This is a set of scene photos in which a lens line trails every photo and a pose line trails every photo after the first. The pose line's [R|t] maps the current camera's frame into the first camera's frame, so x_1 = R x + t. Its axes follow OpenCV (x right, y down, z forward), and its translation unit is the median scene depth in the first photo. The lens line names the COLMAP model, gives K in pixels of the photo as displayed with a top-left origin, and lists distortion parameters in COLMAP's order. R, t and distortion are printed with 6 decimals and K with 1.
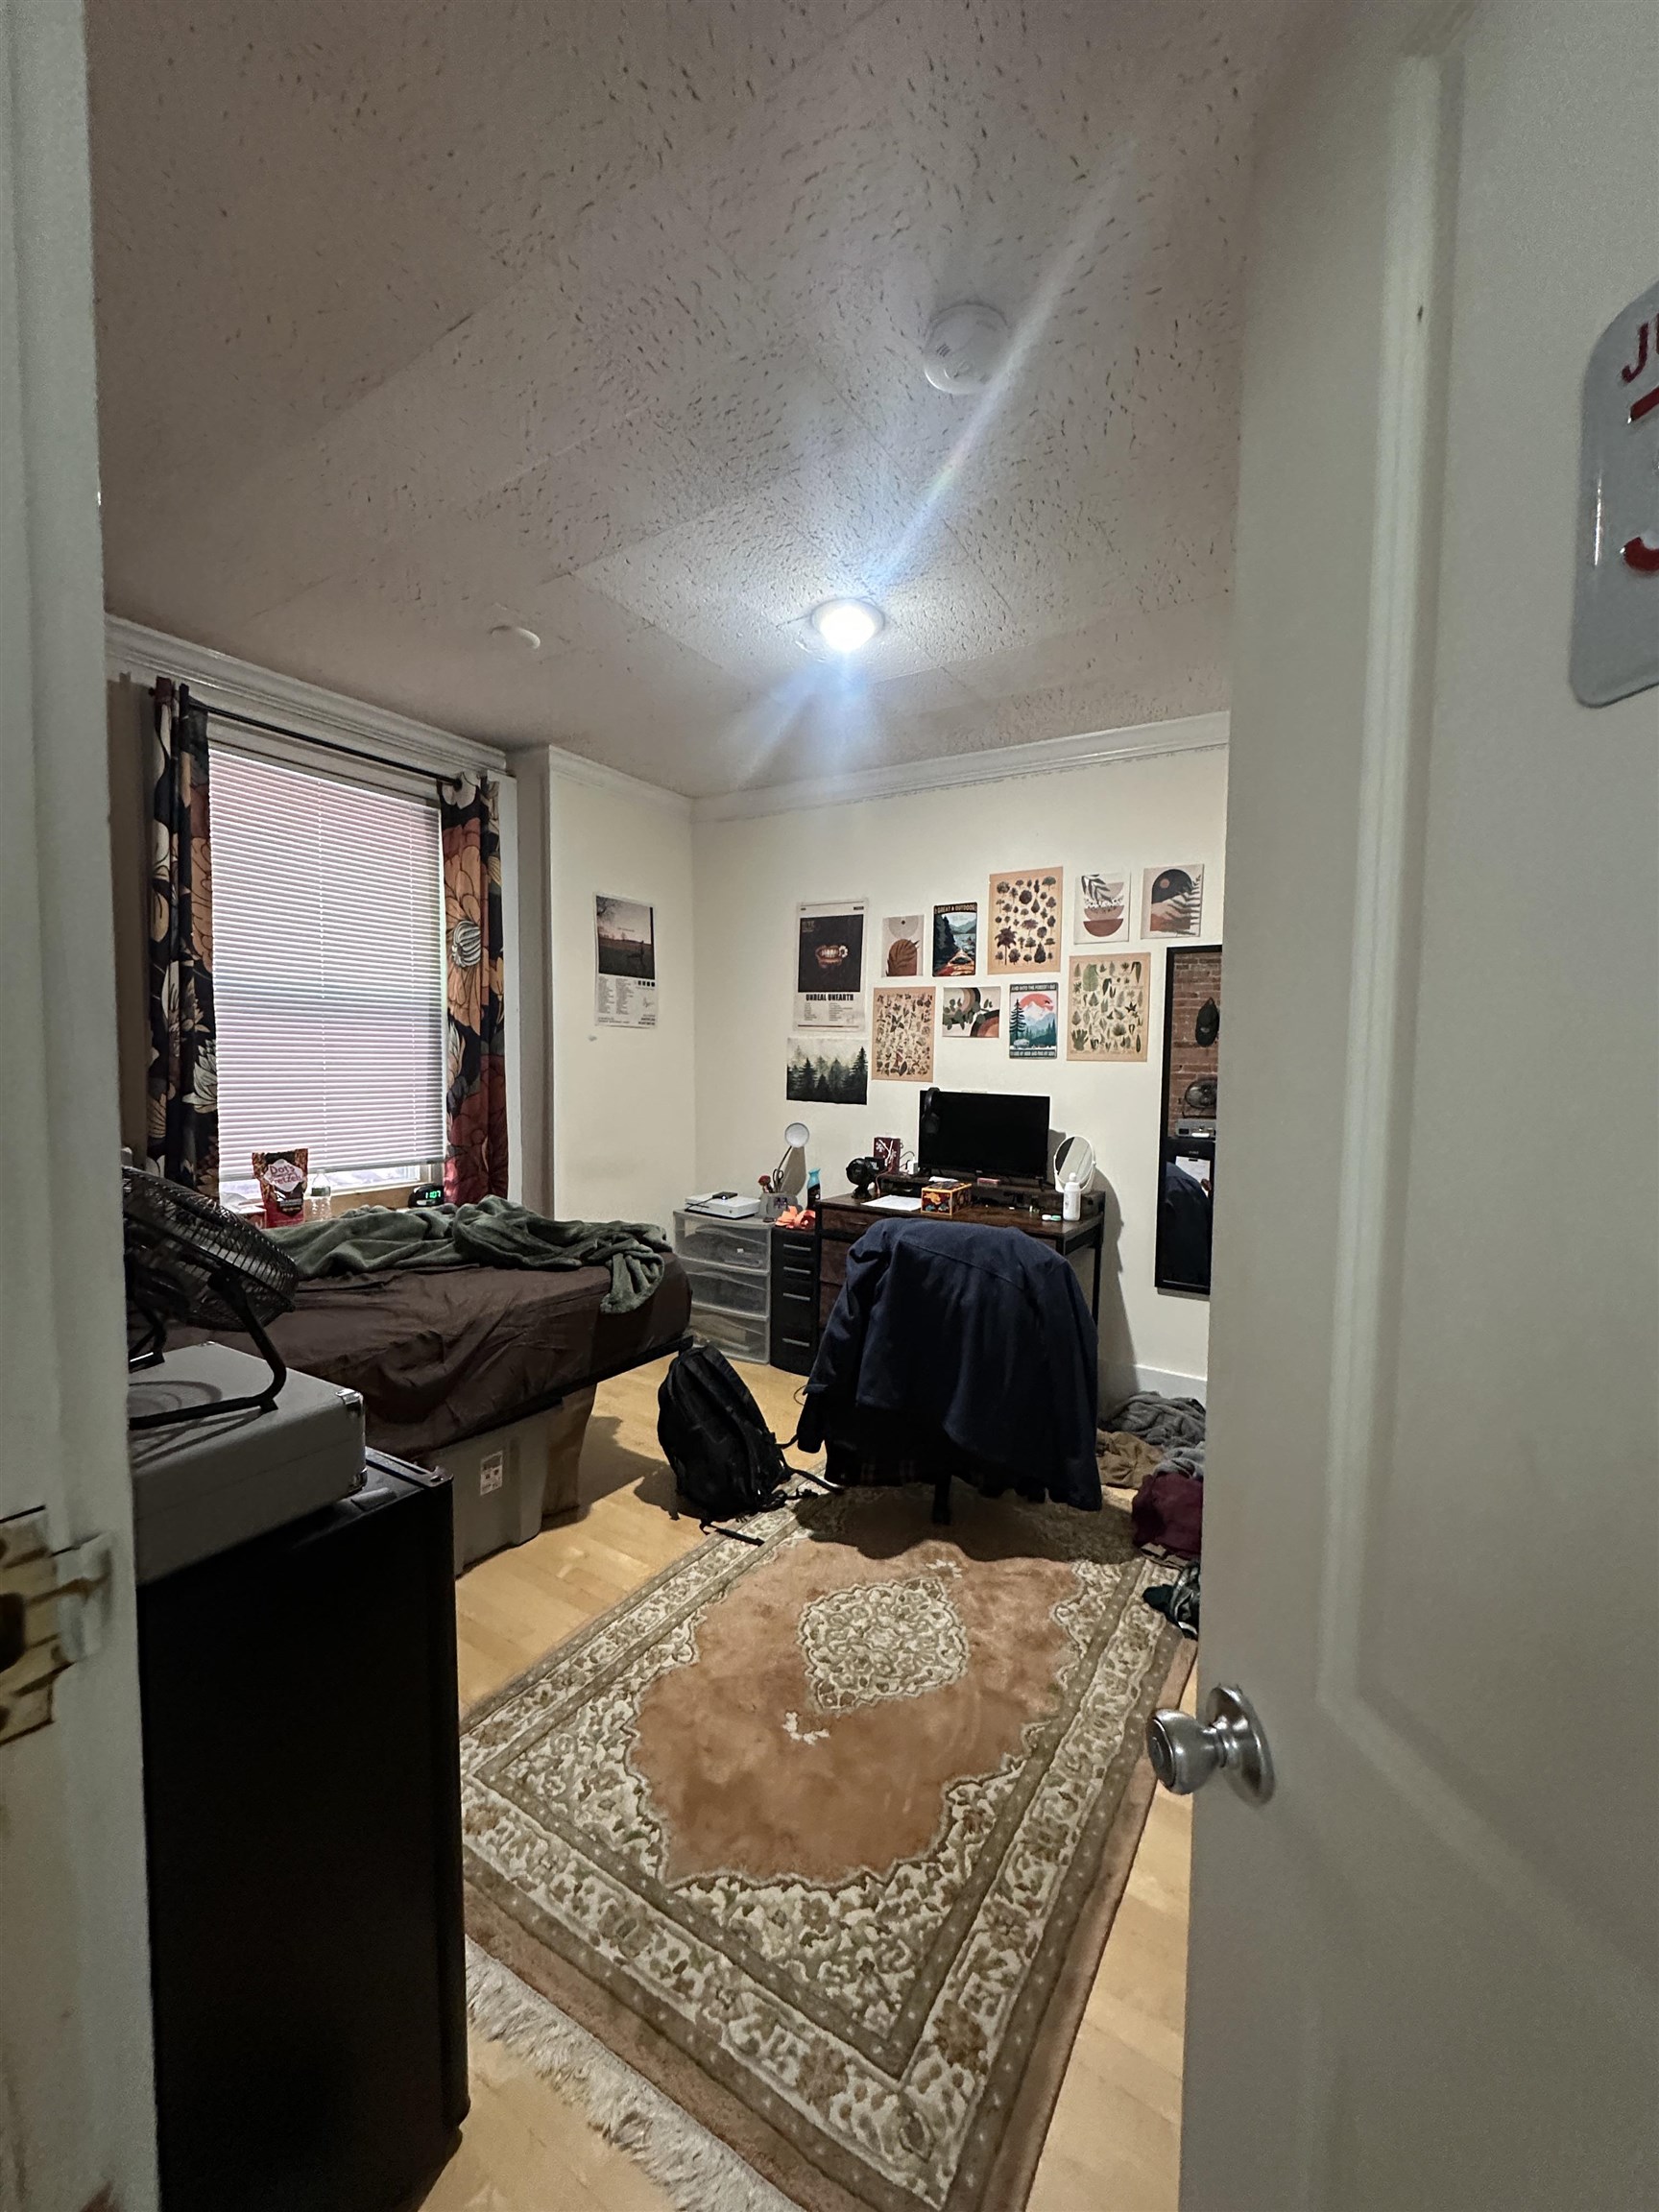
lens RADIAL K [[882.4, 0, 833.0], [0, 882.4, 1101.6], [0, 0, 1]] dist [-0.000981, -0.000030]
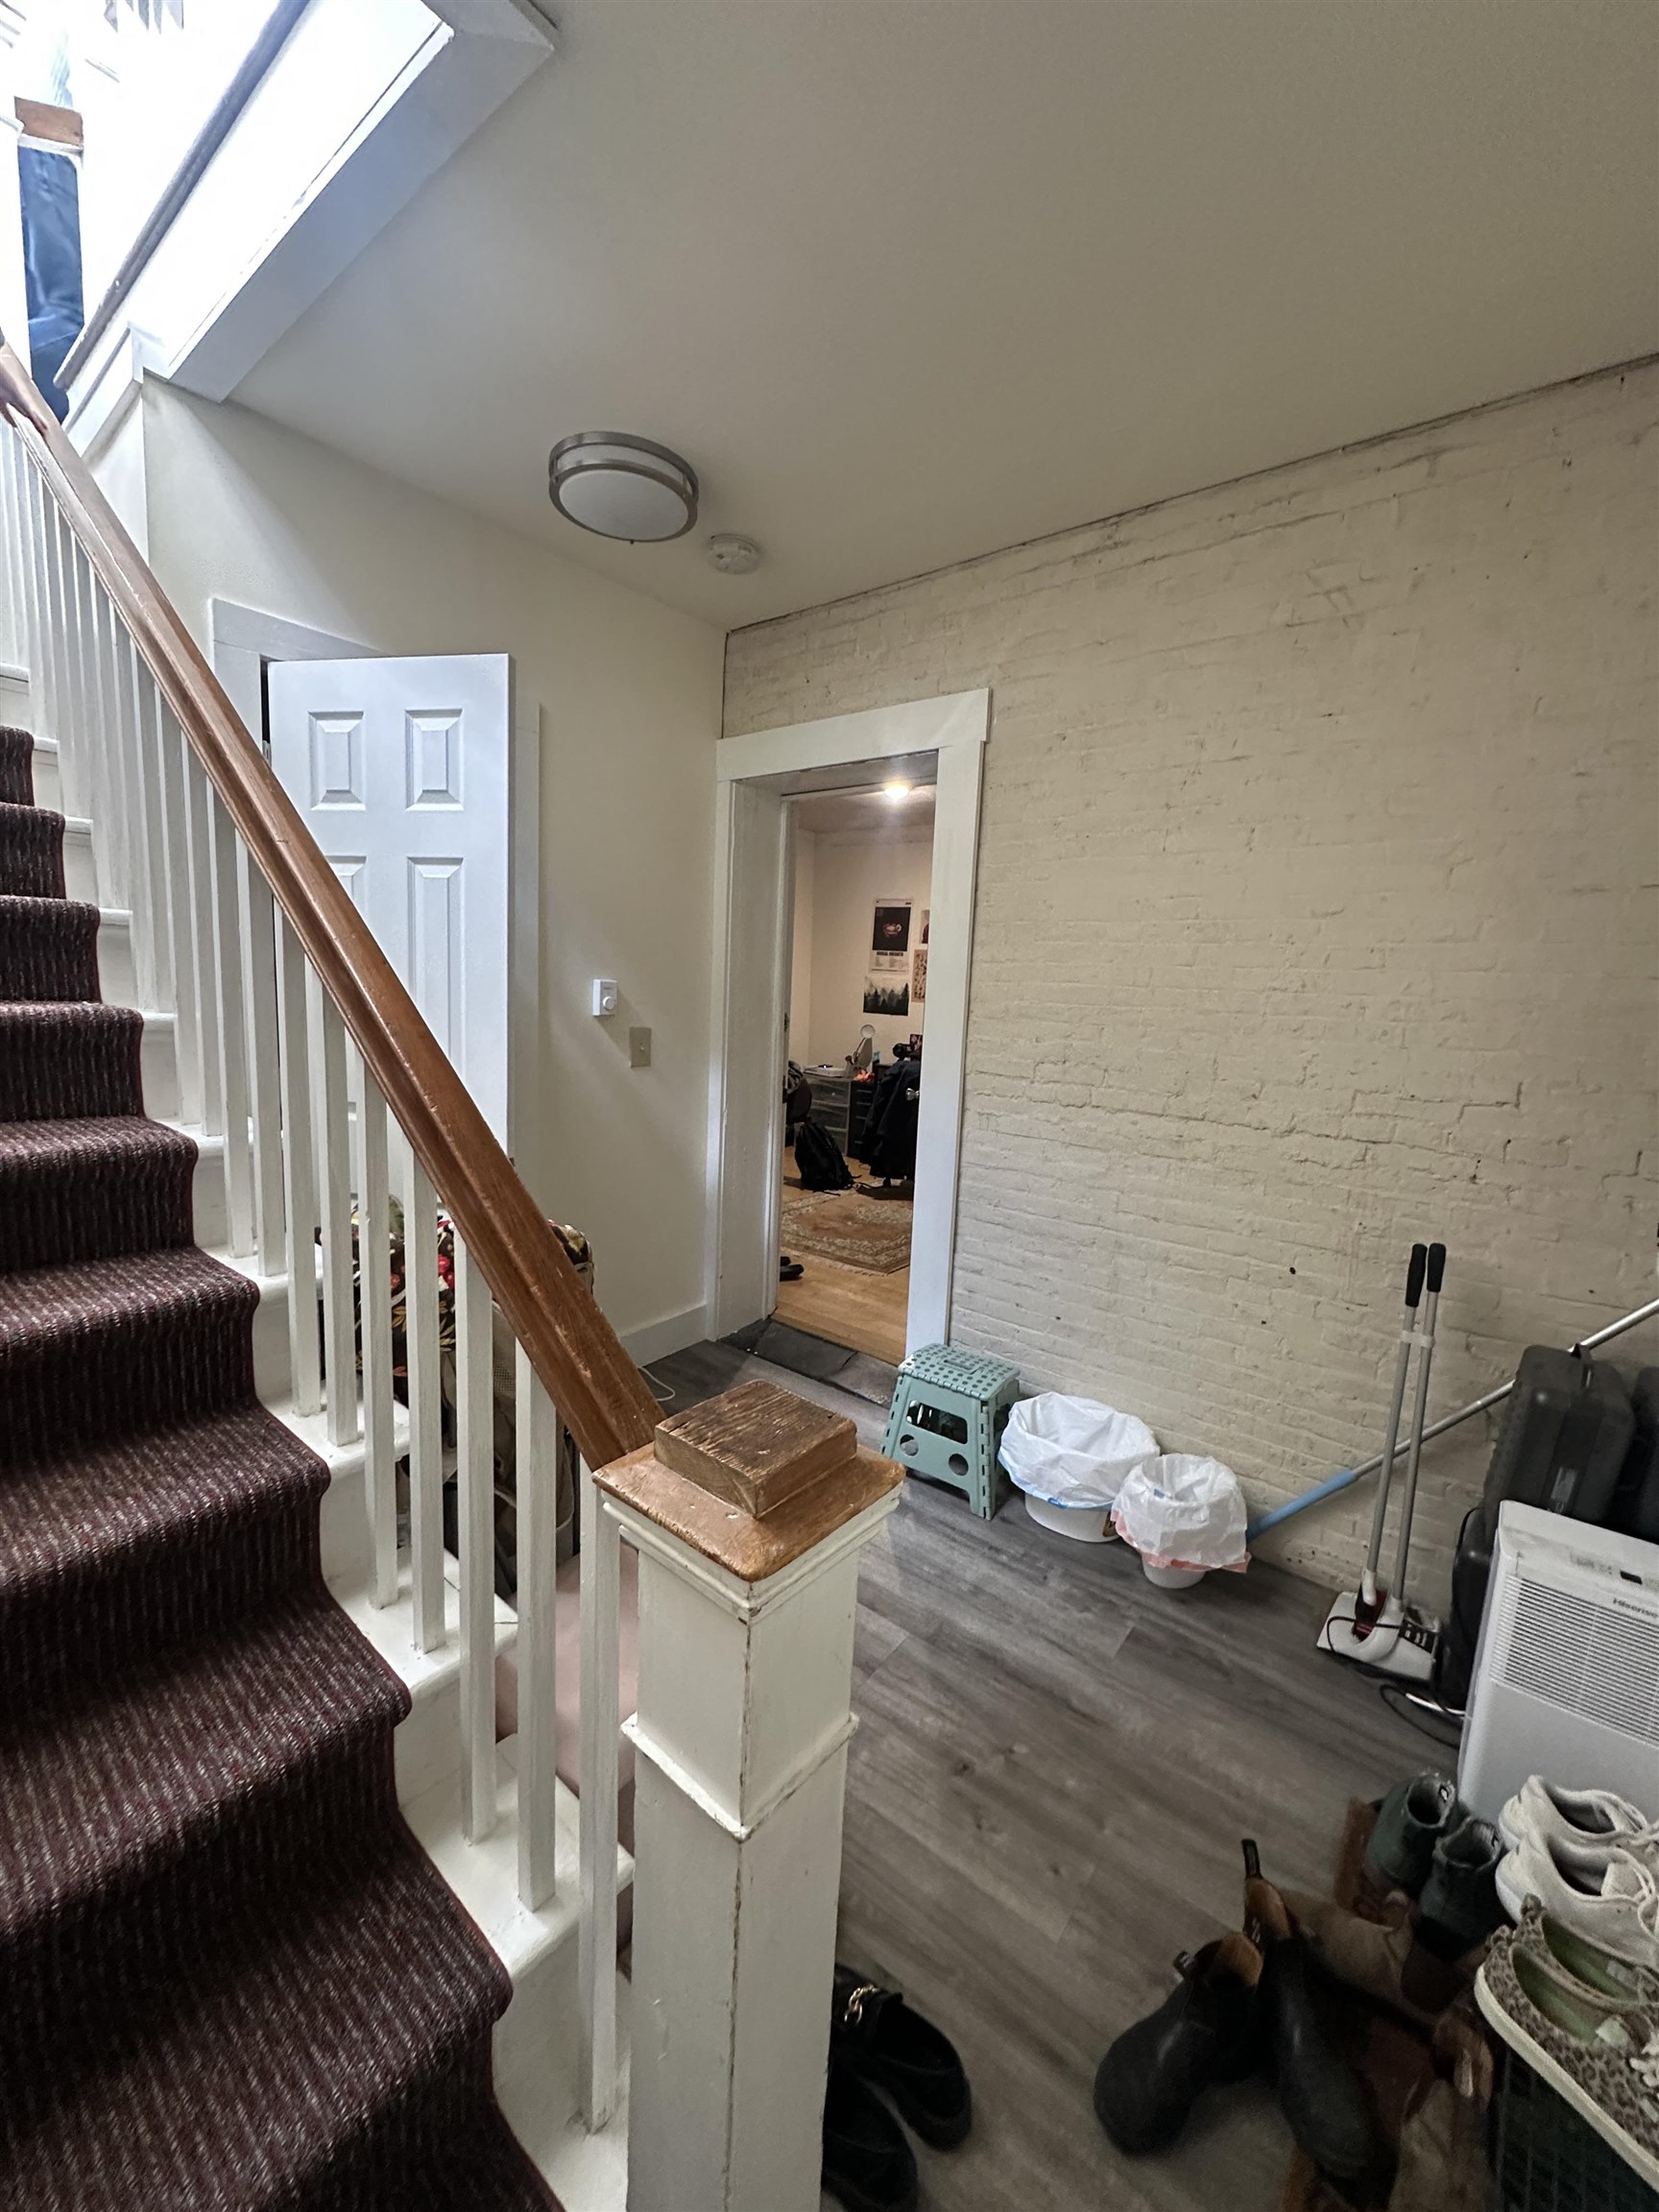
lens RADIAL K [[882.4, 0, 829.0], [0, 882.4, 1106.4], [0, 0, 1]] dist [-0.000981, -0.000030]
pose [[0.993651, 0.048471, -0.101525, 0.069248], [-0.040689, 0.996172, 0.077370, 0.054017], [0.104887, -0.072748, 0.991820, -0.785723]]
